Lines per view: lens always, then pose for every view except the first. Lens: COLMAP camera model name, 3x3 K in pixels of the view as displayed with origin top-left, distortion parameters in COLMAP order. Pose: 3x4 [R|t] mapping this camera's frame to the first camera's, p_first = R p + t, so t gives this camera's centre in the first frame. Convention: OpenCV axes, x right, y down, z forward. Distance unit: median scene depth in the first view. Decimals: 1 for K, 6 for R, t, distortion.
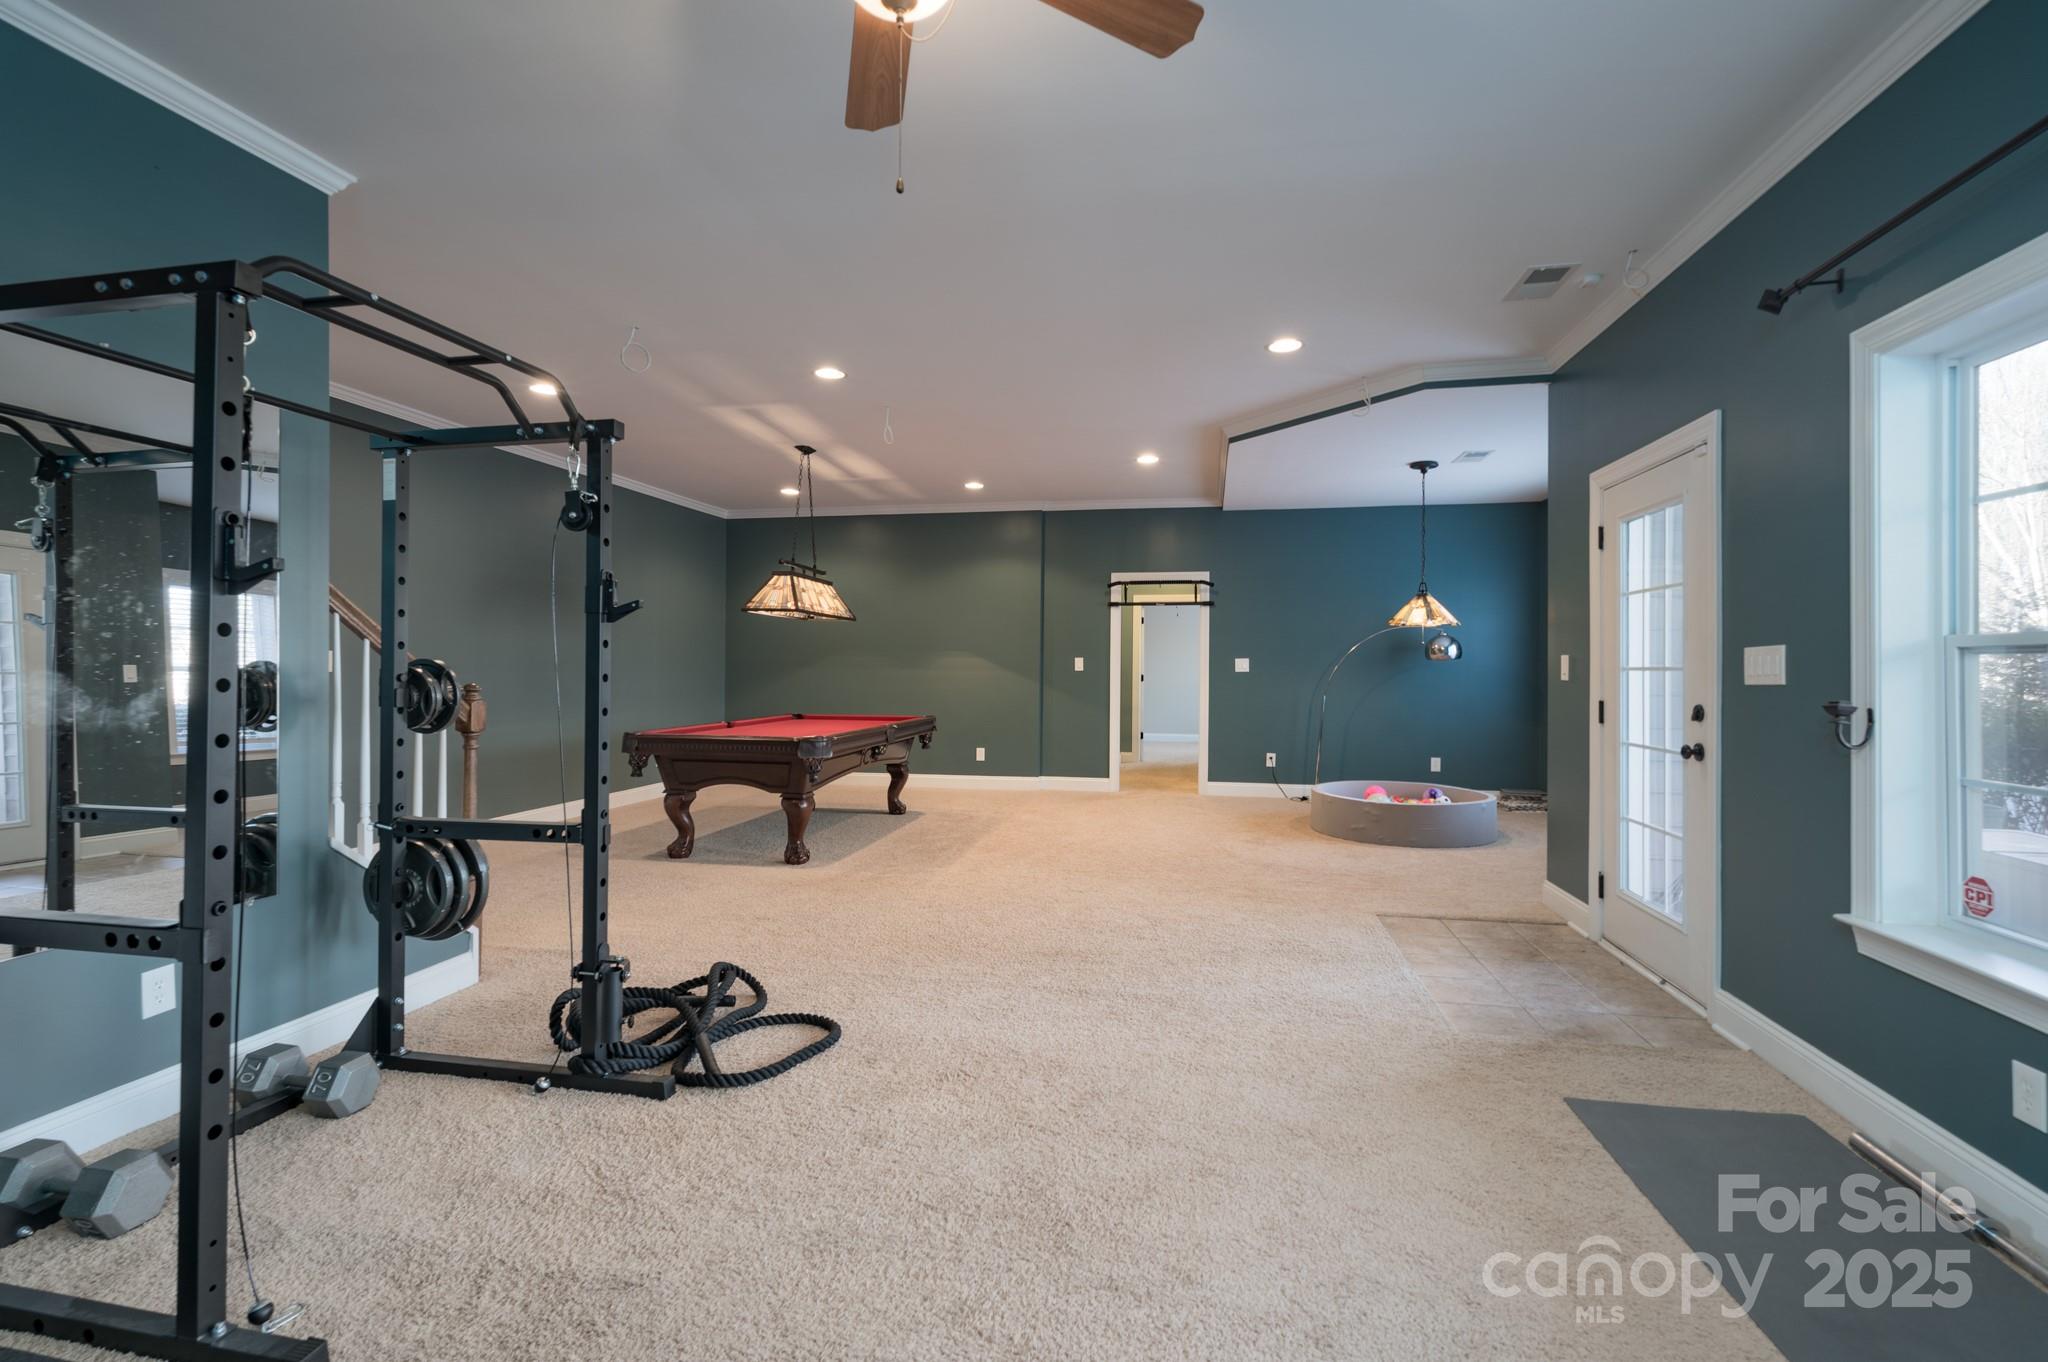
lens RADIAL K [[932.8, 0, 1022.7], [0, 932.8, 668.6], [0, 0, 1]] dist [-0.001542, -0.000254]
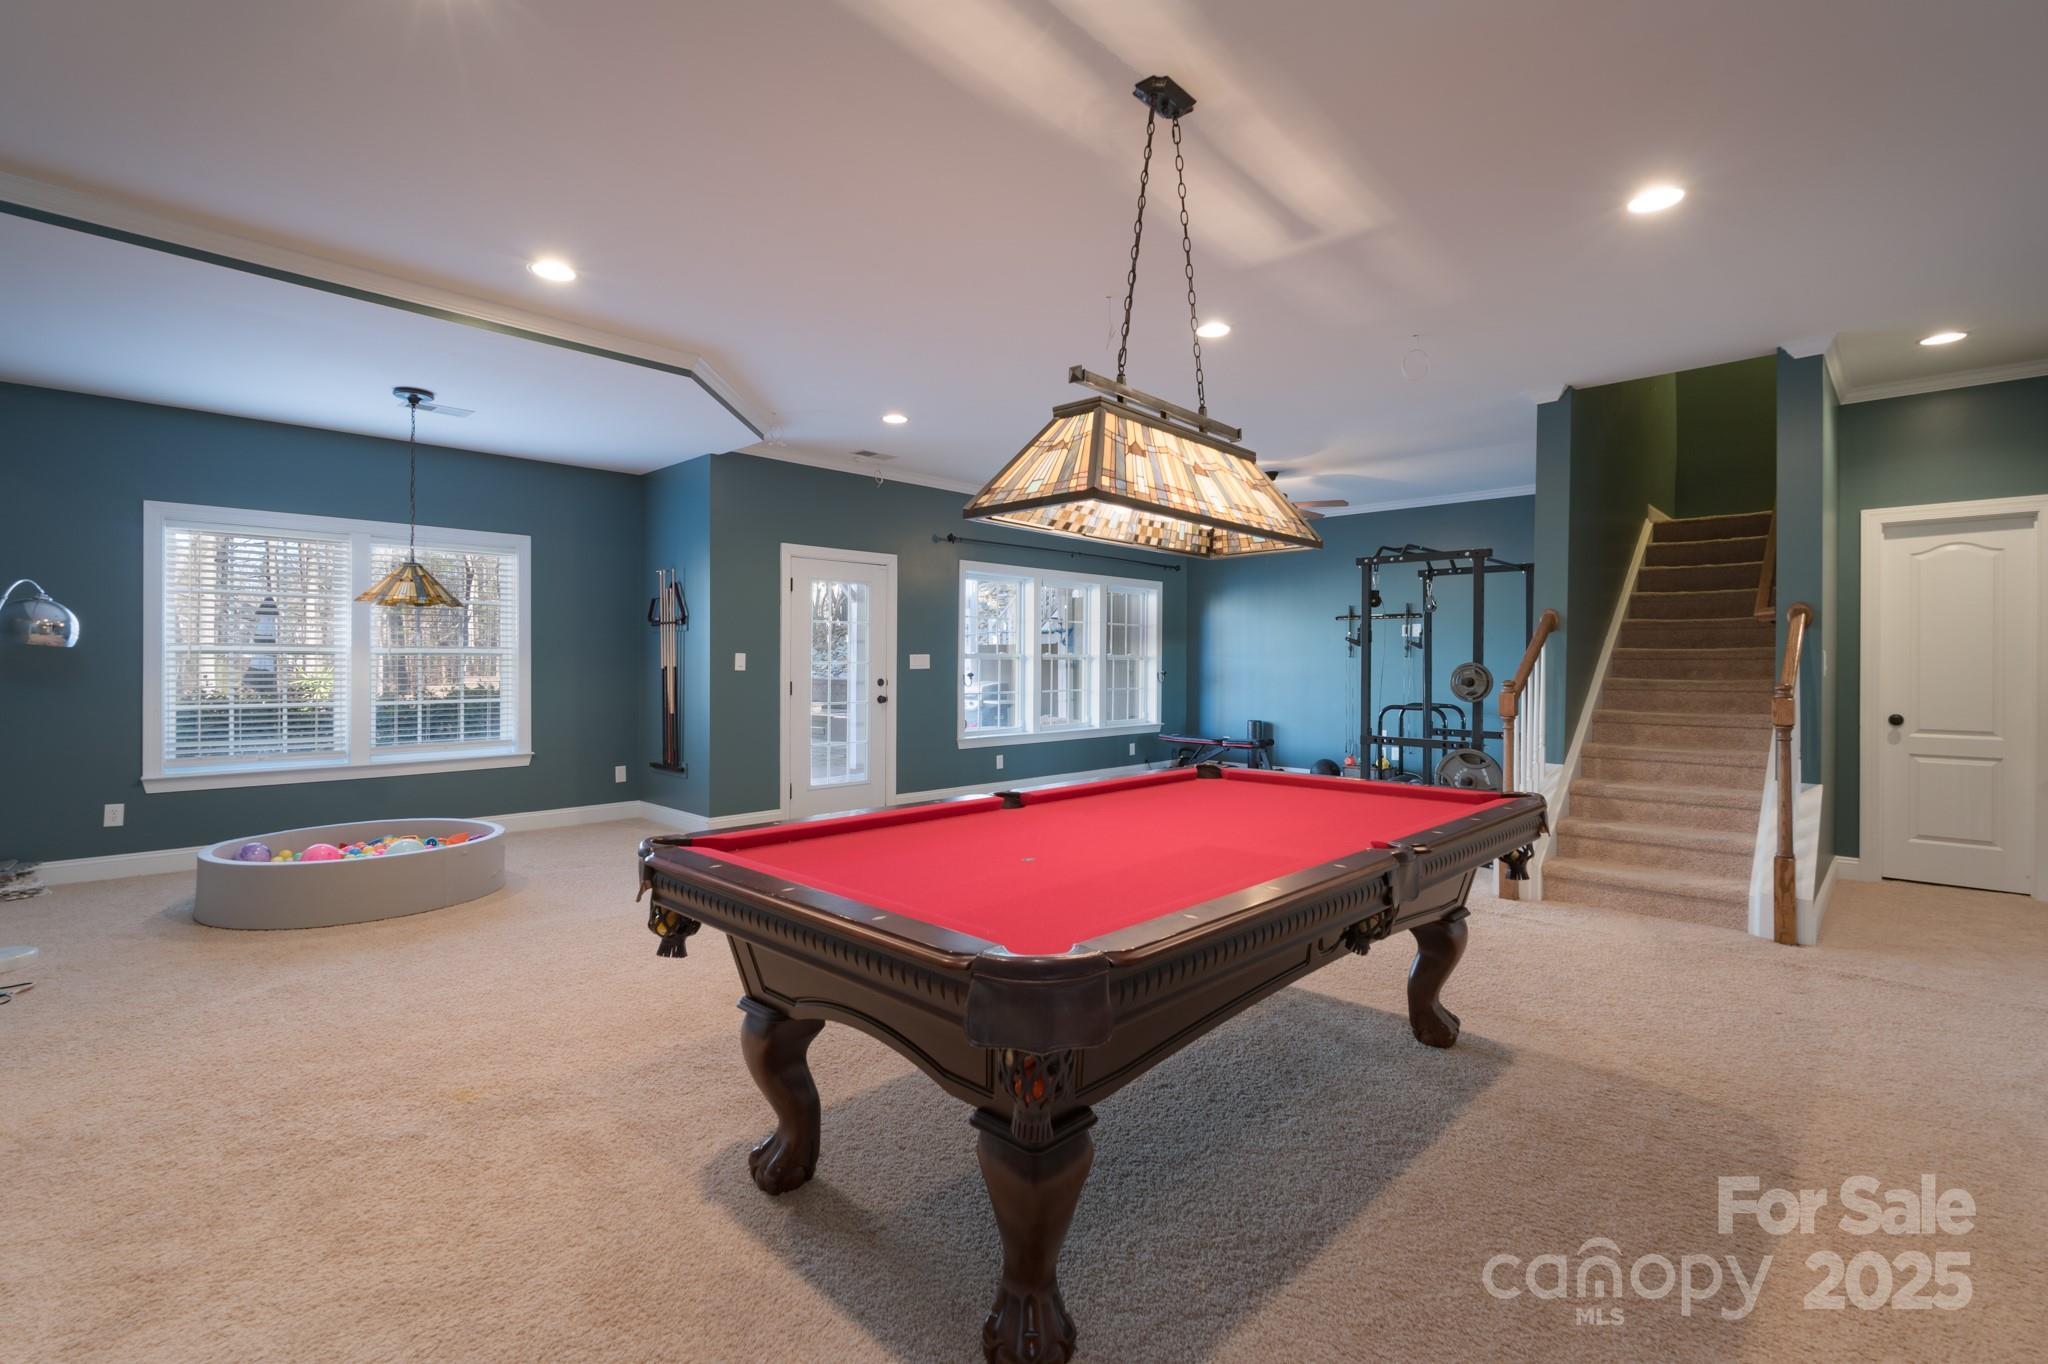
lens RADIAL K [[932.8, 0, 1028.3], [0, 932.8, 663.4], [0, 0, 1]] dist [-0.001542, -0.000254]
pose [[-0.841998, -0.010940, 0.539370, -0.792224], [-0.009557, 0.999940, 0.005362, -0.013377], [-0.539396, -0.000640, -0.842052, 2.707585]]
